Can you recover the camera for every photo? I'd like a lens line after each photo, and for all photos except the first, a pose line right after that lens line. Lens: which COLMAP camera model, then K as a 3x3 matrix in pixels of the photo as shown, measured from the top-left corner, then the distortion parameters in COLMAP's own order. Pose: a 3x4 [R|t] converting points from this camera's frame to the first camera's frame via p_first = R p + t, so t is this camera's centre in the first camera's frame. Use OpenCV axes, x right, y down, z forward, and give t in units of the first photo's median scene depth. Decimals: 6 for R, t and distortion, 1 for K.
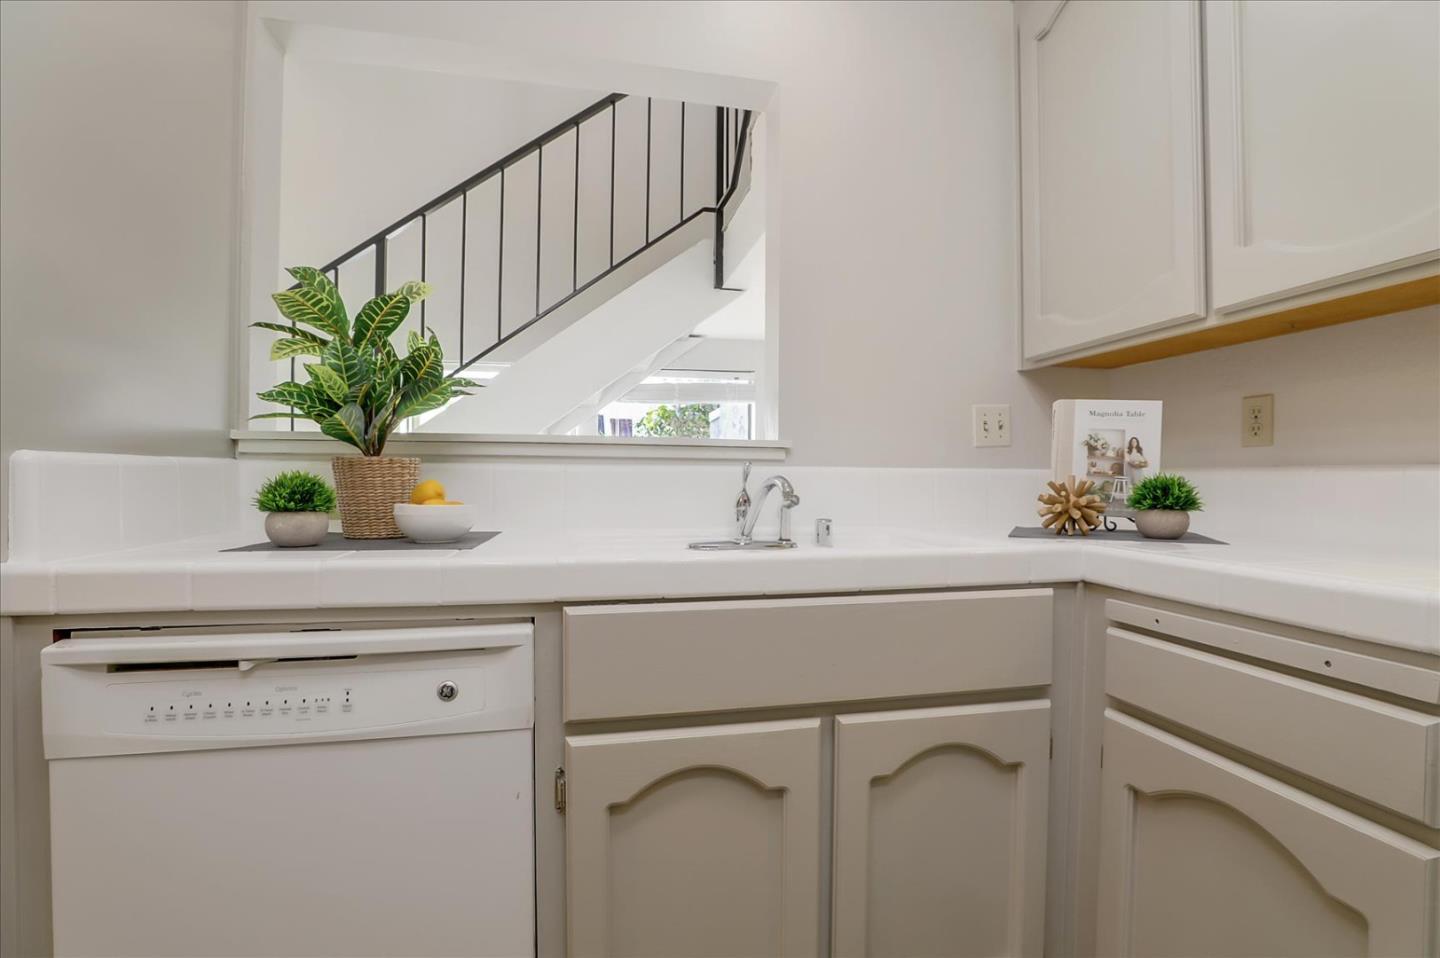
lens RADIAL K [[664.5, 0, 724.3], [0, 664.5, 491.1], [0, 0, 1]] dist [-0.048241, 0.015632]
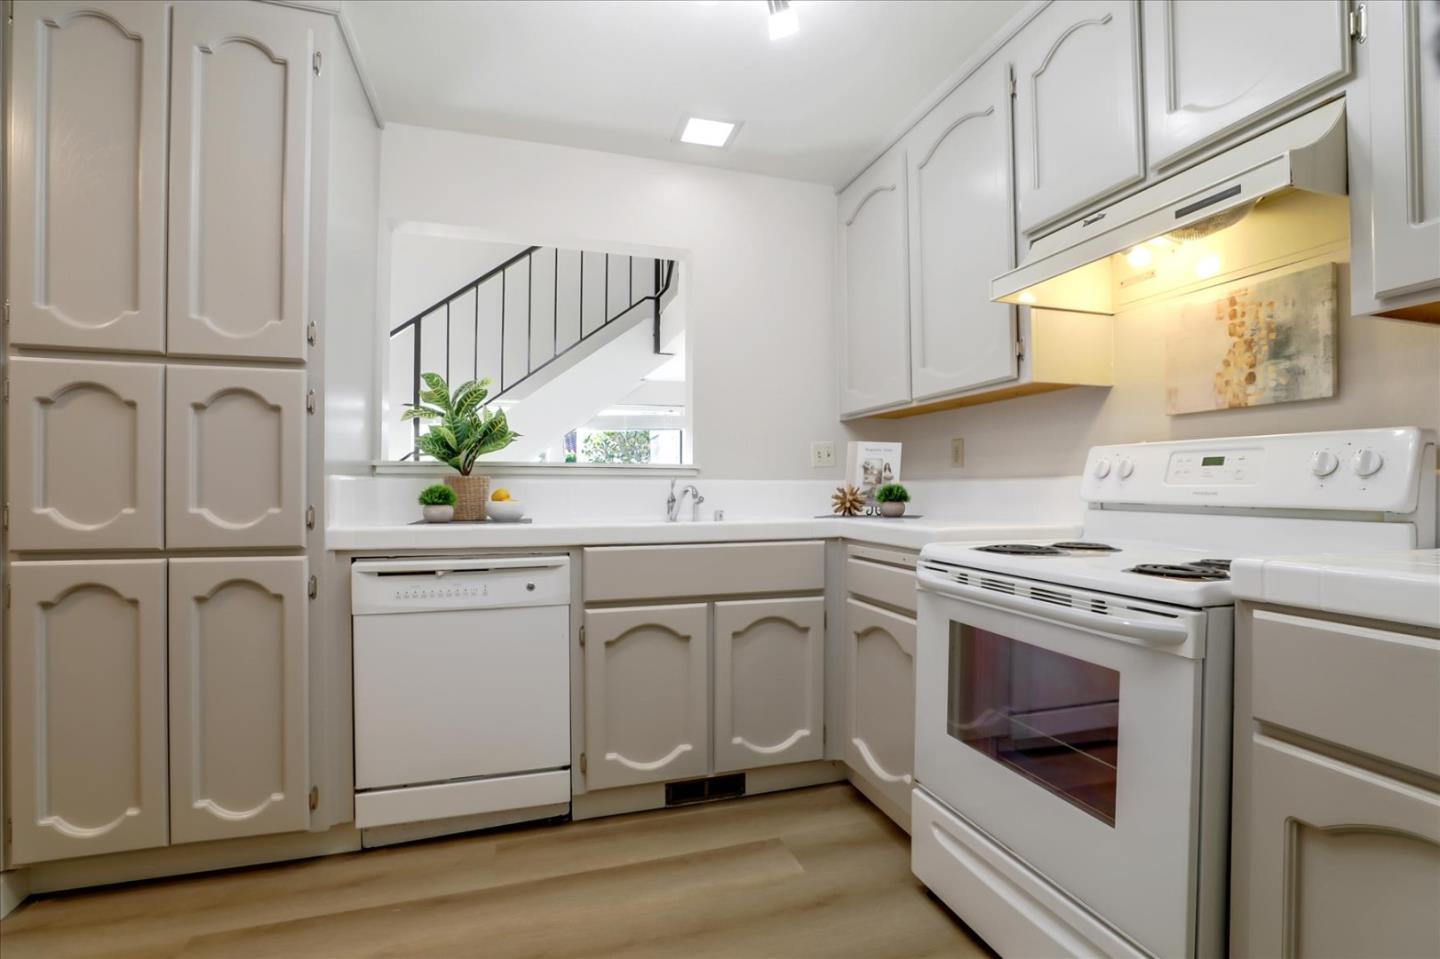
lens RADIAL K [[658.2, 0, 720.4], [0, 658.2, 484.7], [0, 0, 1]] dist [-0.047483, 0.014258]
pose [[0.996272, -0.005342, 0.086102, 0.009842], [0.007520, 0.999660, -0.024982, 0.021974], [-0.085939, 0.025536, 0.995973, -0.846792]]
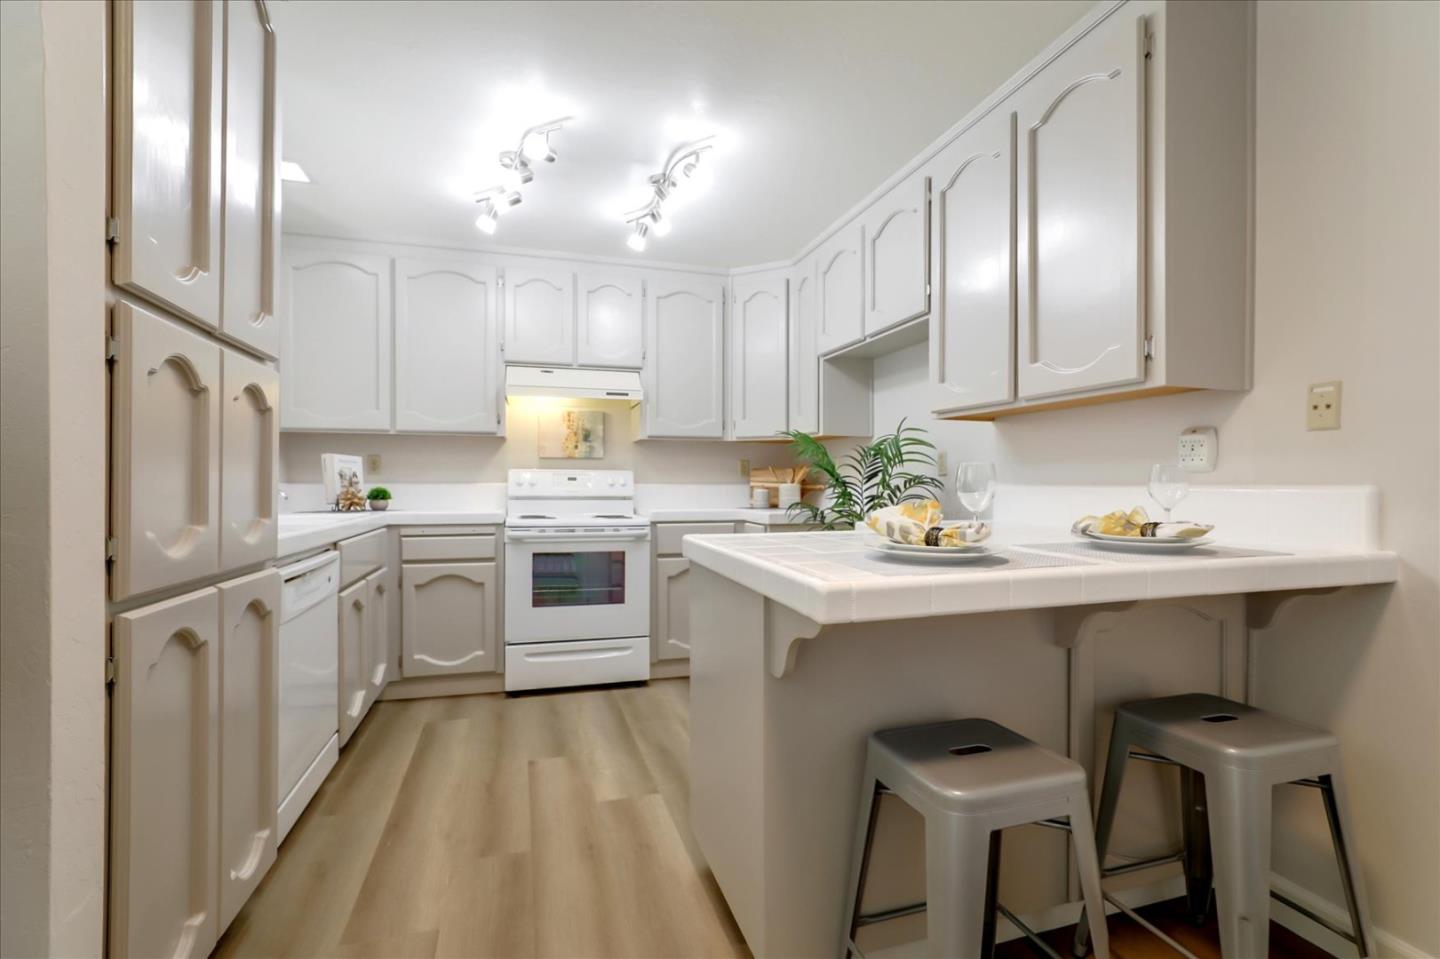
lens RADIAL K [[645.1, 0, 718.9], [0, 645.1, 487.1], [0, 0, 1]] dist [-0.014243, 0.000083]
pose [[-0.074966, -0.011292, 0.997122, -2.061960], [0.018477, 0.999748, 0.012711, -0.031434], [-0.997015, 0.019377, -0.074738, -0.201101]]
